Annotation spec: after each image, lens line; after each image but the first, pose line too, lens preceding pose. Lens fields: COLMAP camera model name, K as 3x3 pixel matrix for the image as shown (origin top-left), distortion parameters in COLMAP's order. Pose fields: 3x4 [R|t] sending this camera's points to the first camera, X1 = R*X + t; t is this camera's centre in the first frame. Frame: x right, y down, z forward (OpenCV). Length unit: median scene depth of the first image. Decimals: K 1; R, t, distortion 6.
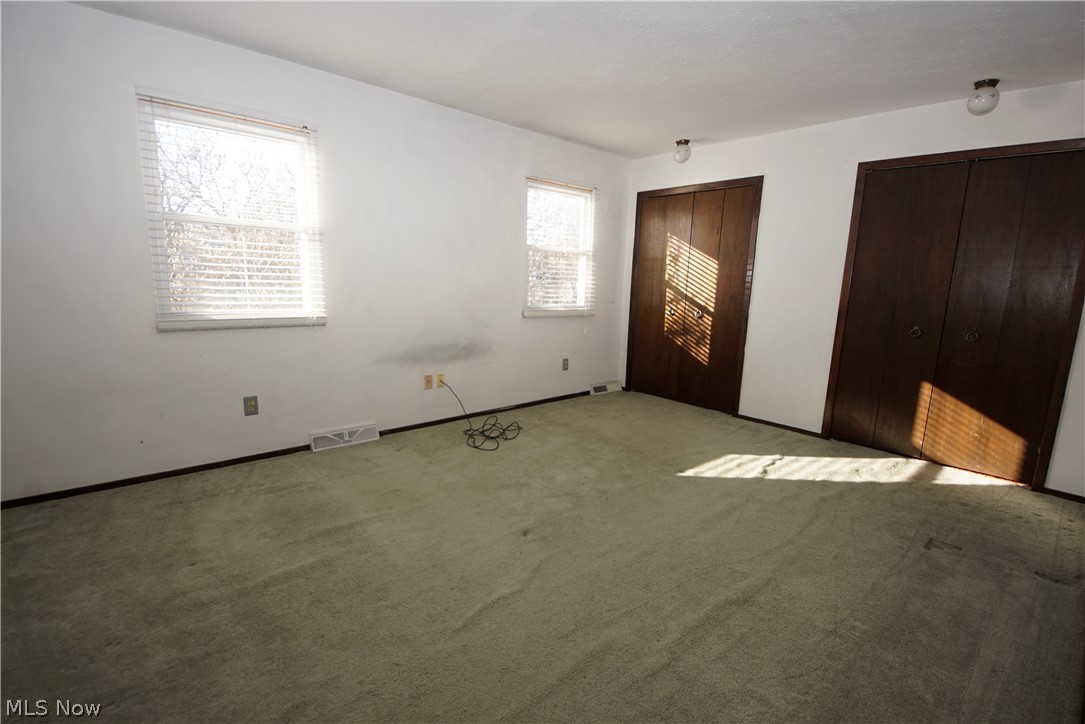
lens RADIAL K [[492.8, 0, 542.5], [0, 492.8, 357.8], [0, 0, 1]] dist [0.010603, -0.007308]
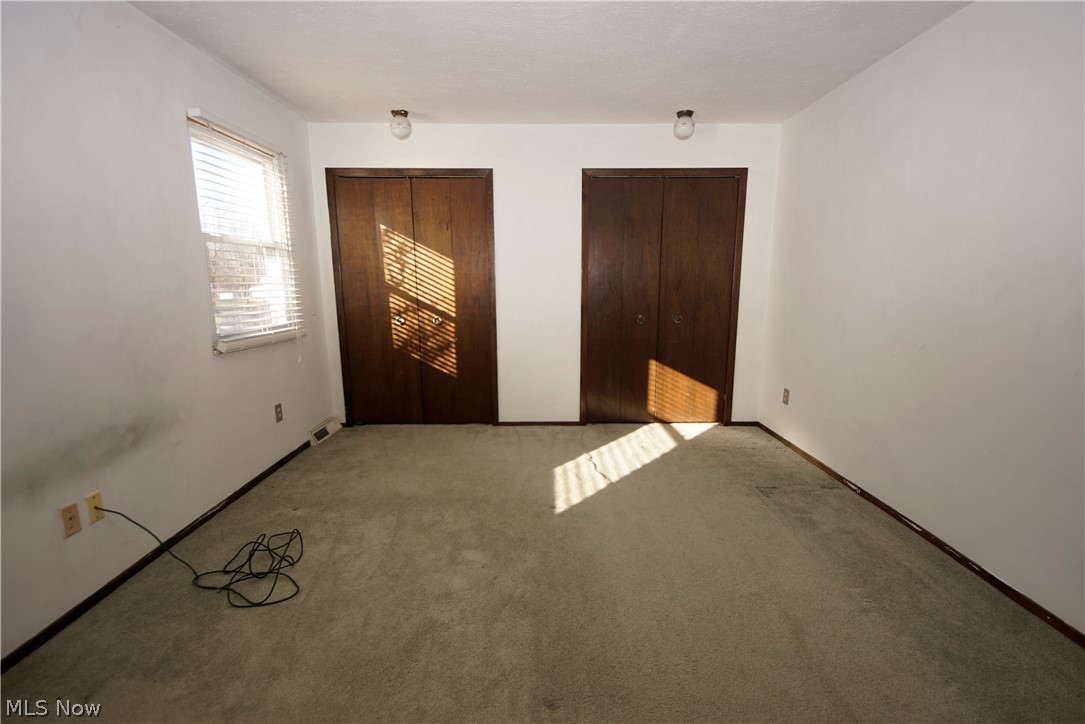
lens RADIAL K [[492.8, 0, 545.9], [0, 492.8, 363.0], [0, 0, 1]] dist [0.010603, -0.007308]
pose [[0.662389, -0.159309, 0.732026, -0.247079], [0.147342, 0.985747, 0.081200, -0.068965], [-0.734528, 0.054072, 0.676420, 0.332160]]
